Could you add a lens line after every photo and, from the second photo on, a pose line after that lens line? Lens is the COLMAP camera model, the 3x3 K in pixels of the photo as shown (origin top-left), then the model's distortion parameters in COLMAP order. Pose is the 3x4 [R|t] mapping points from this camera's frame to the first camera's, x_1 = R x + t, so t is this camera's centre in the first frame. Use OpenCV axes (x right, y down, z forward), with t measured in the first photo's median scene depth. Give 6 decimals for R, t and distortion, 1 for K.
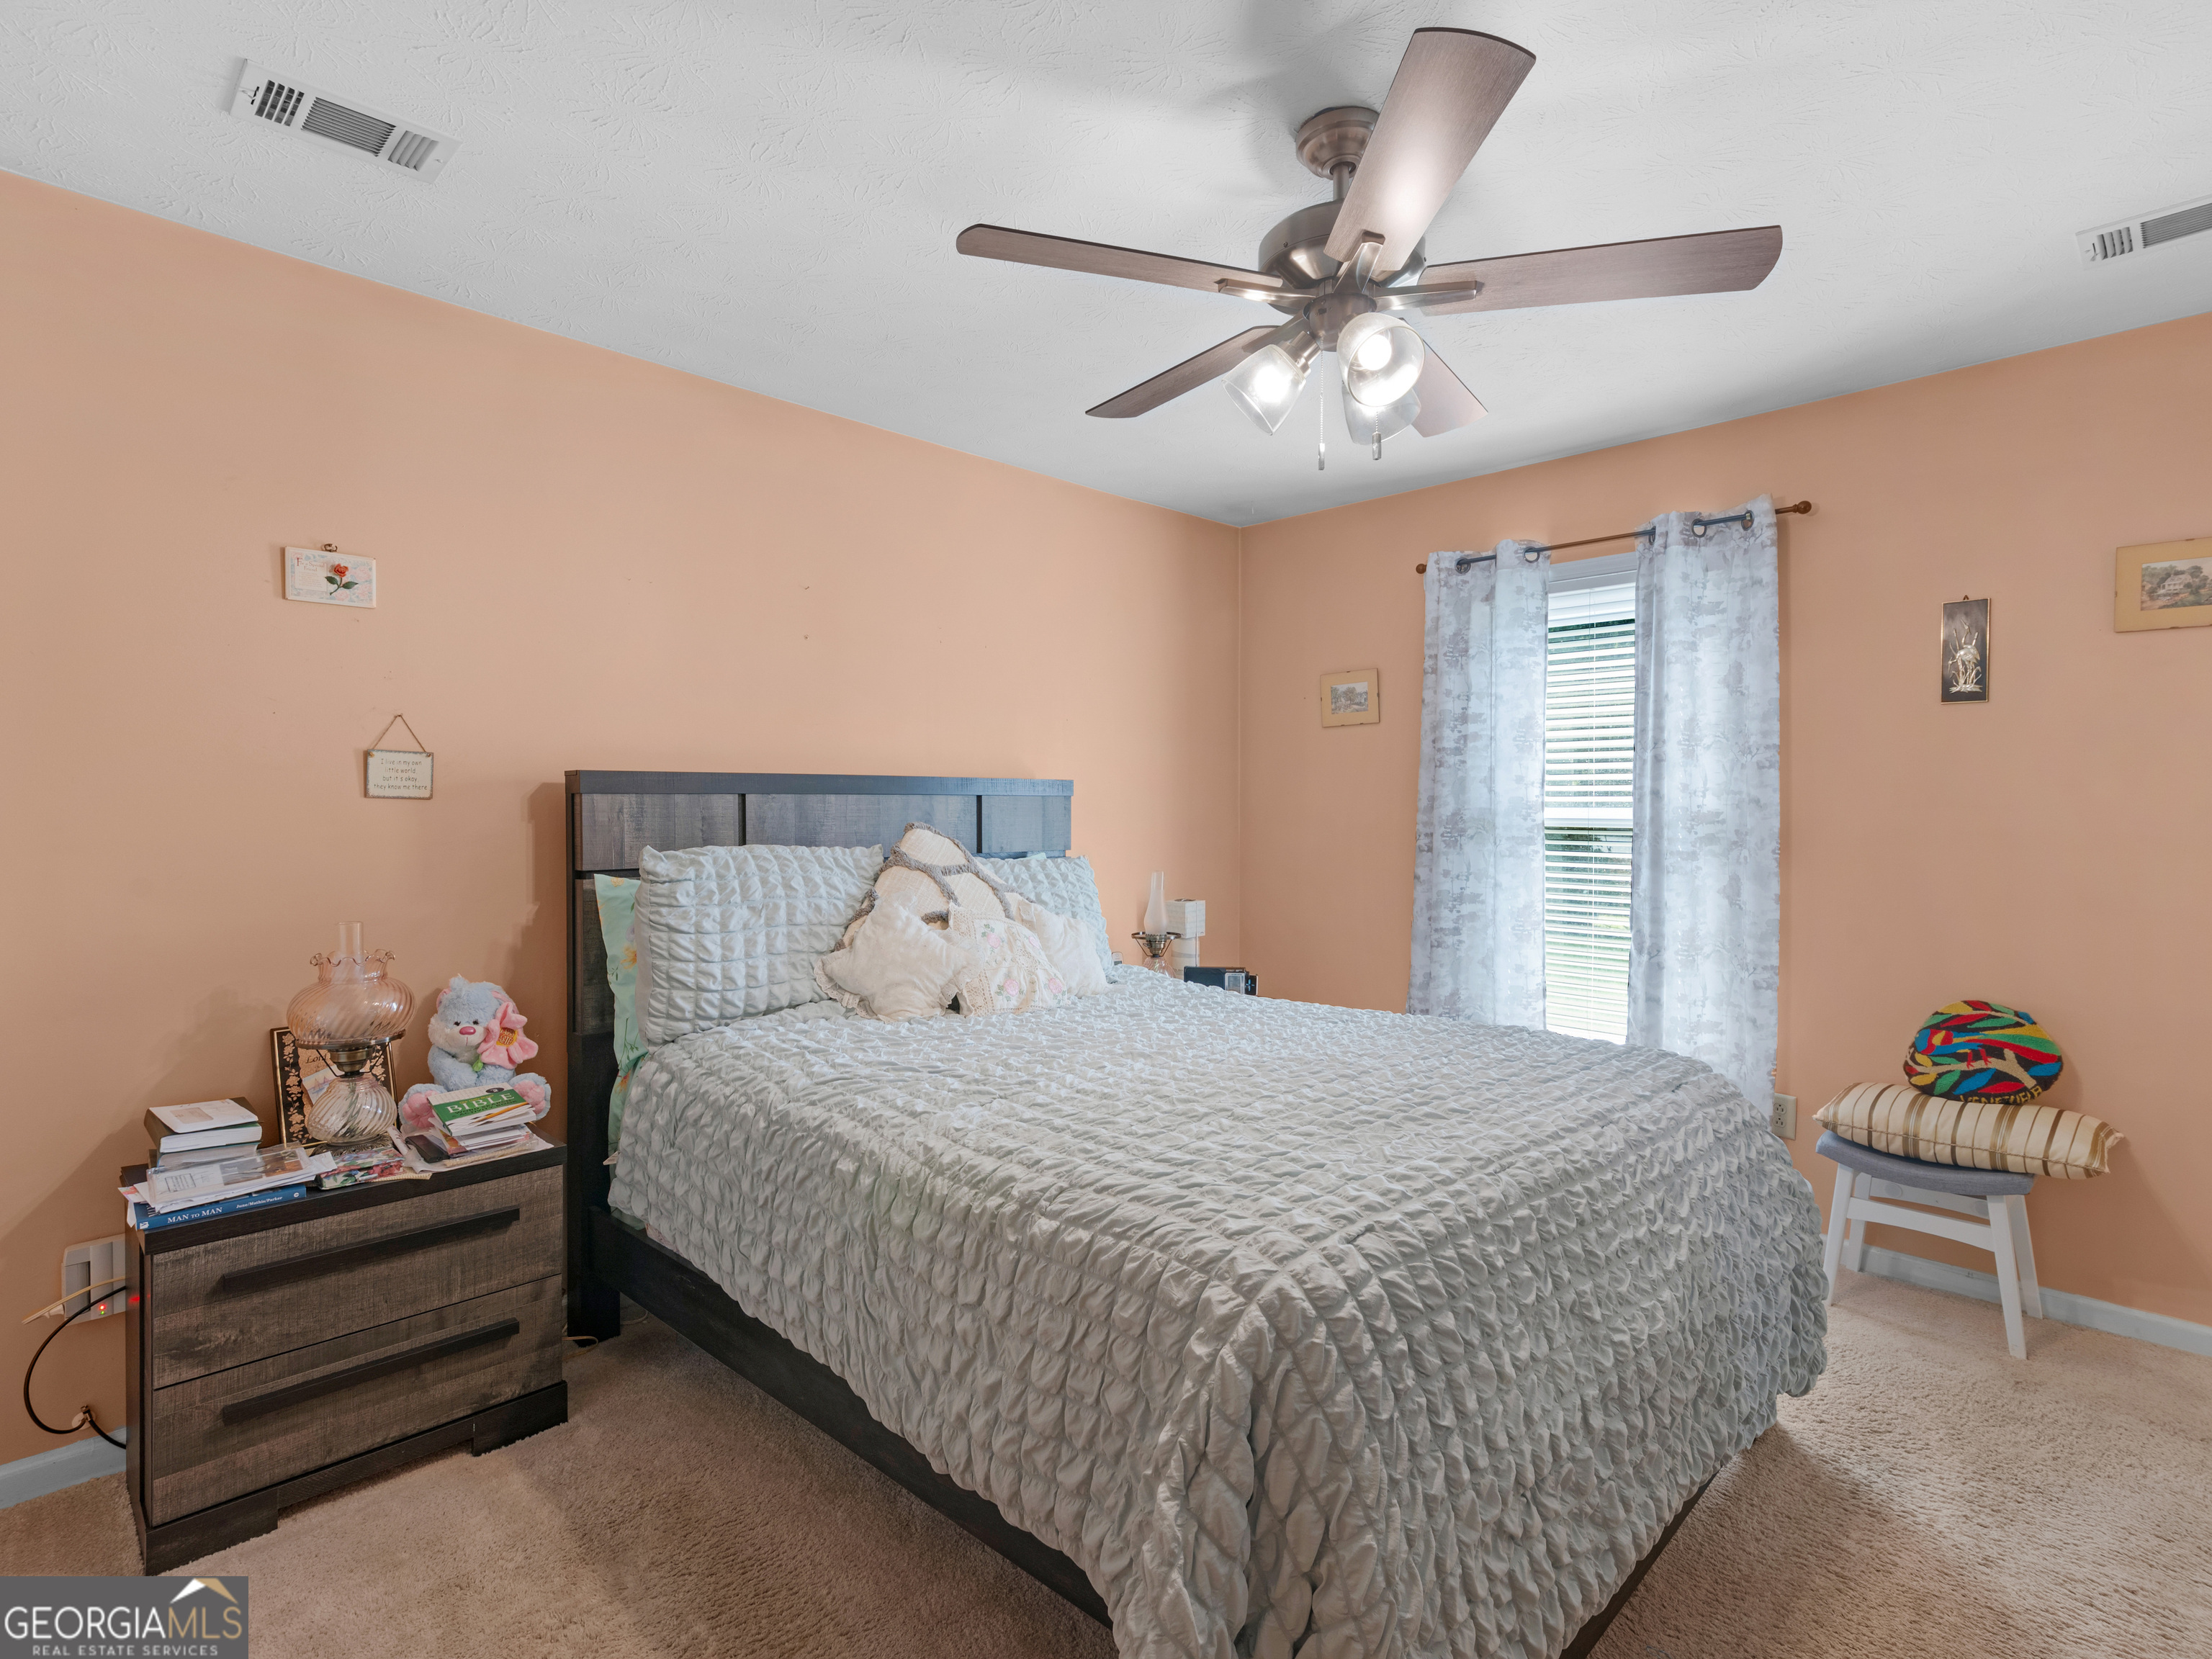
lens RADIAL K [[1126.4, 0, 1103.8], [0, 1126.4, 815.5], [0, 0, 1]] dist [0.020422, -0.000161]
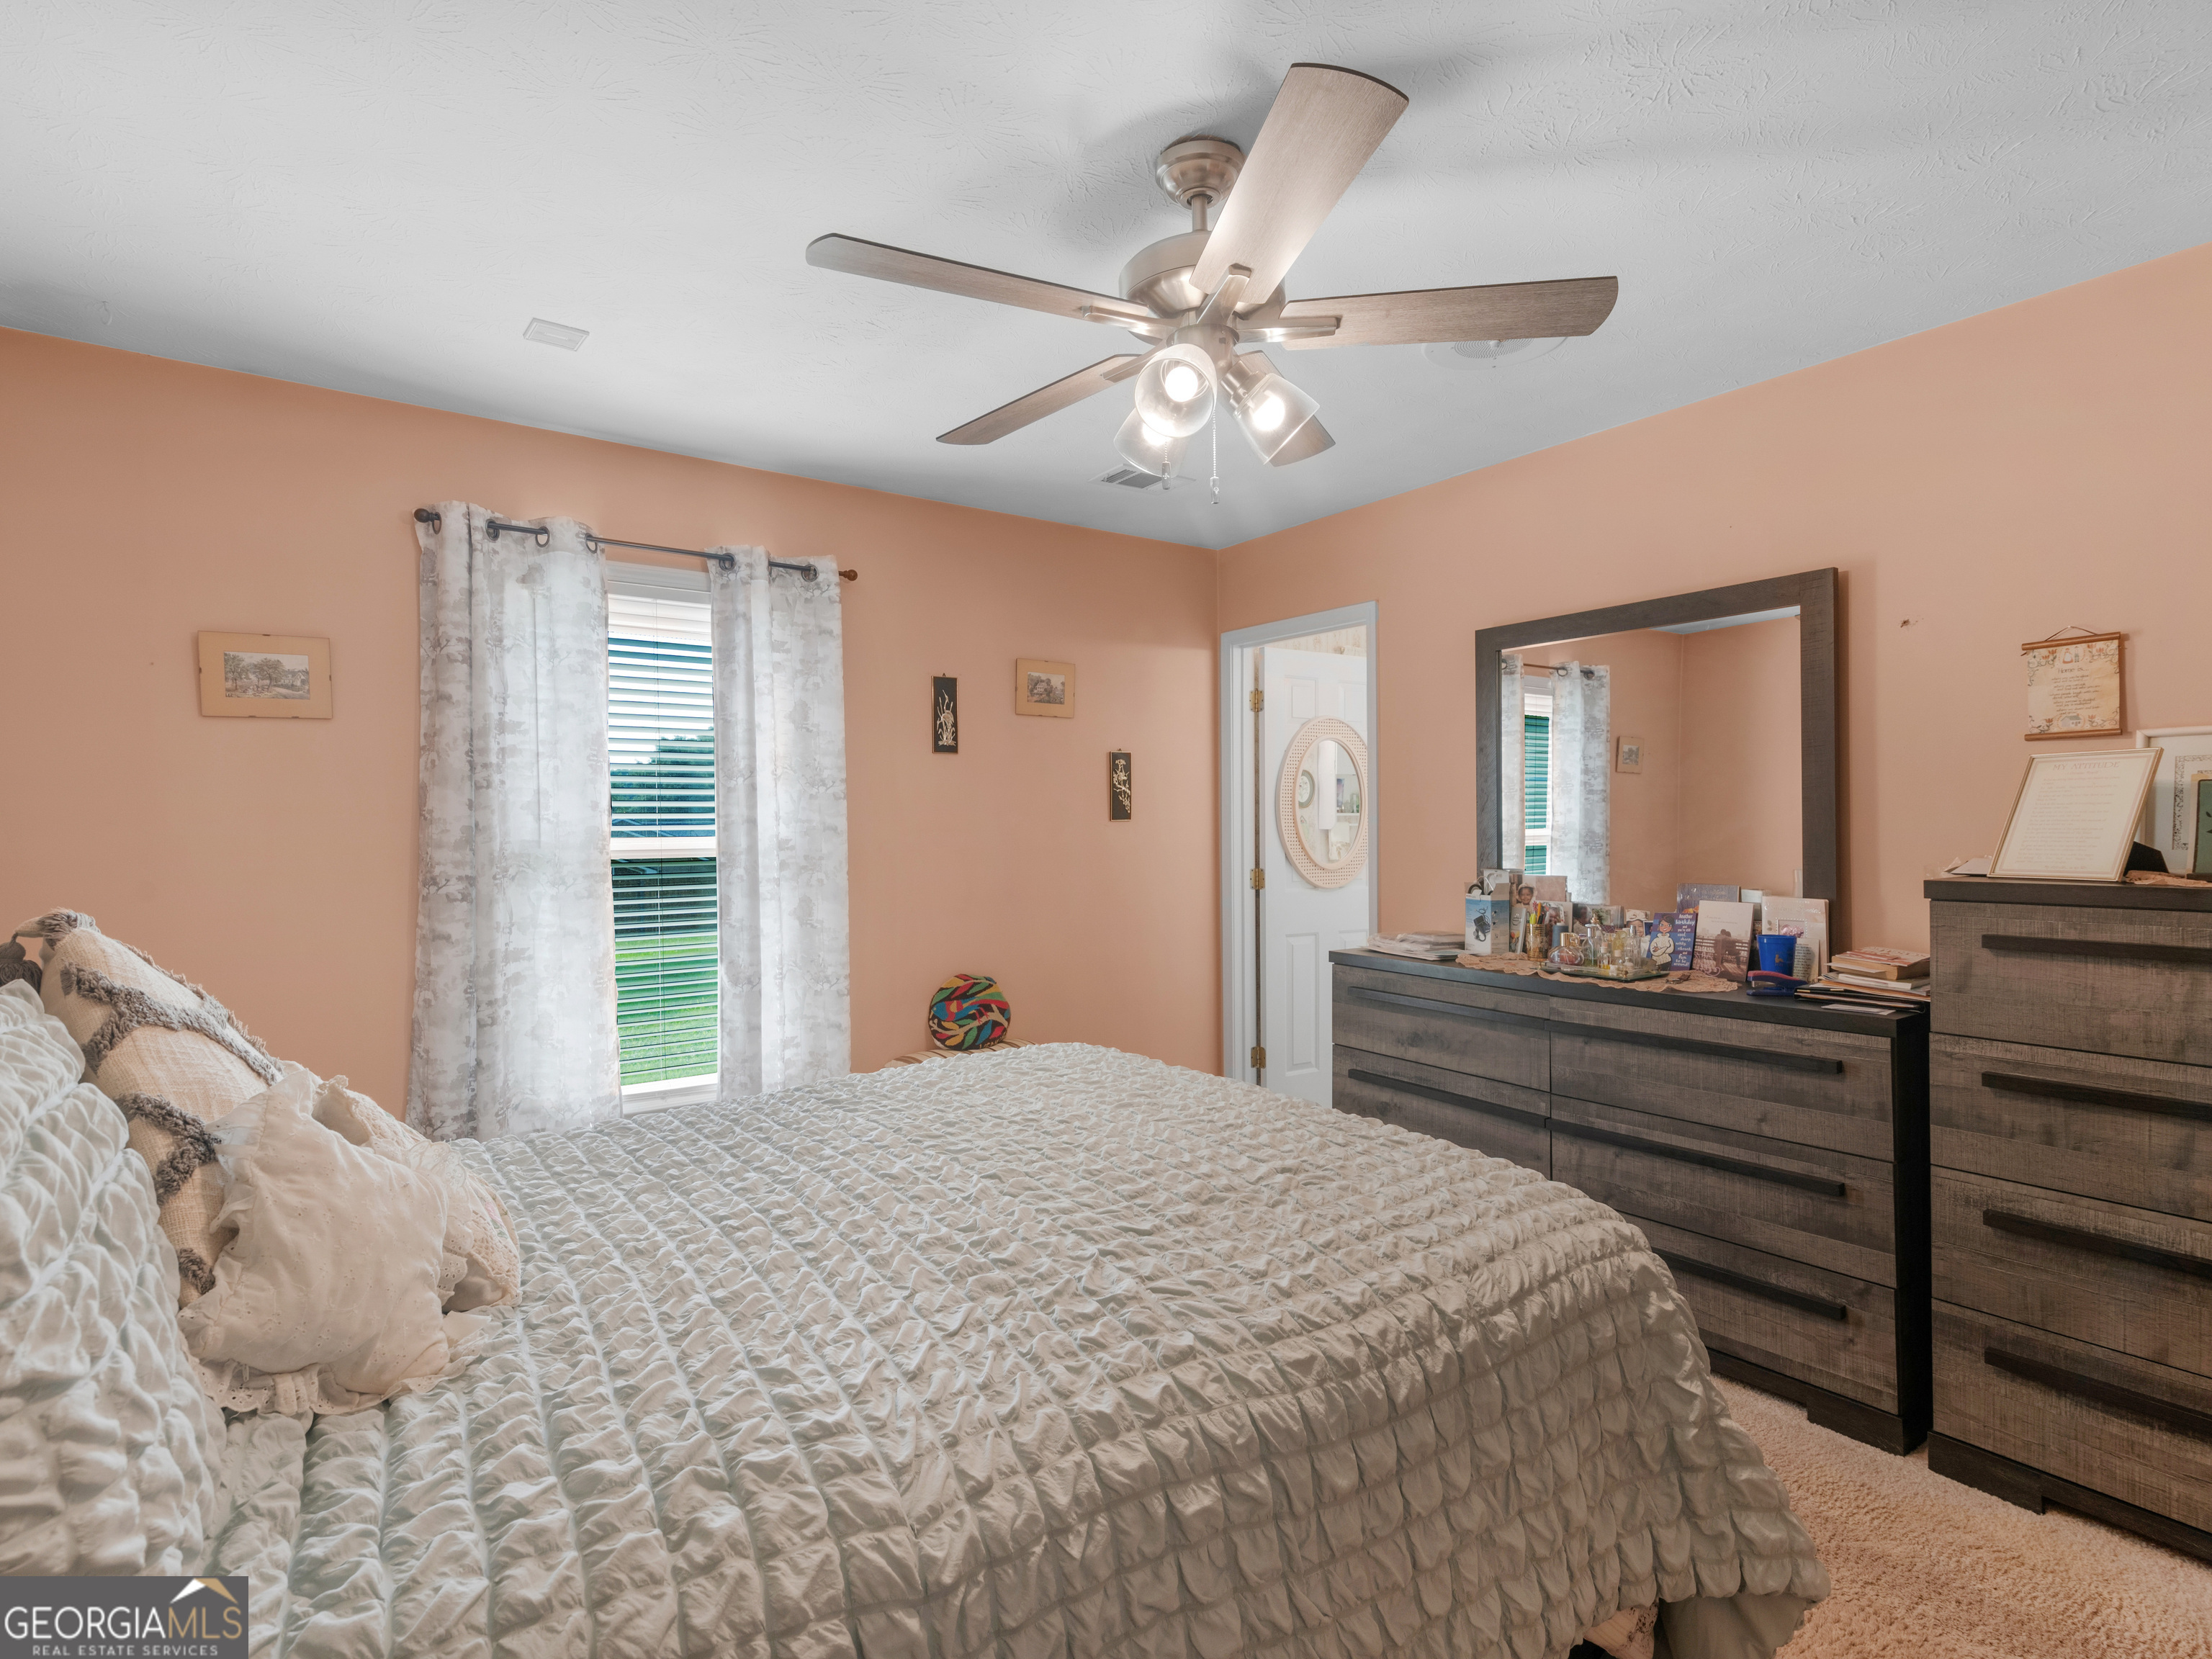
lens RADIAL K [[1126.4, 0, 1101.7], [0, 1126.4, 823.9], [0, 0, 1]] dist [0.020422, -0.000161]
pose [[0.149150, -0.010771, 0.988756, -0.478498], [0.015229, 0.999847, 0.008595, -0.022811], [-0.988697, 0.013776, 0.149291, 0.570191]]
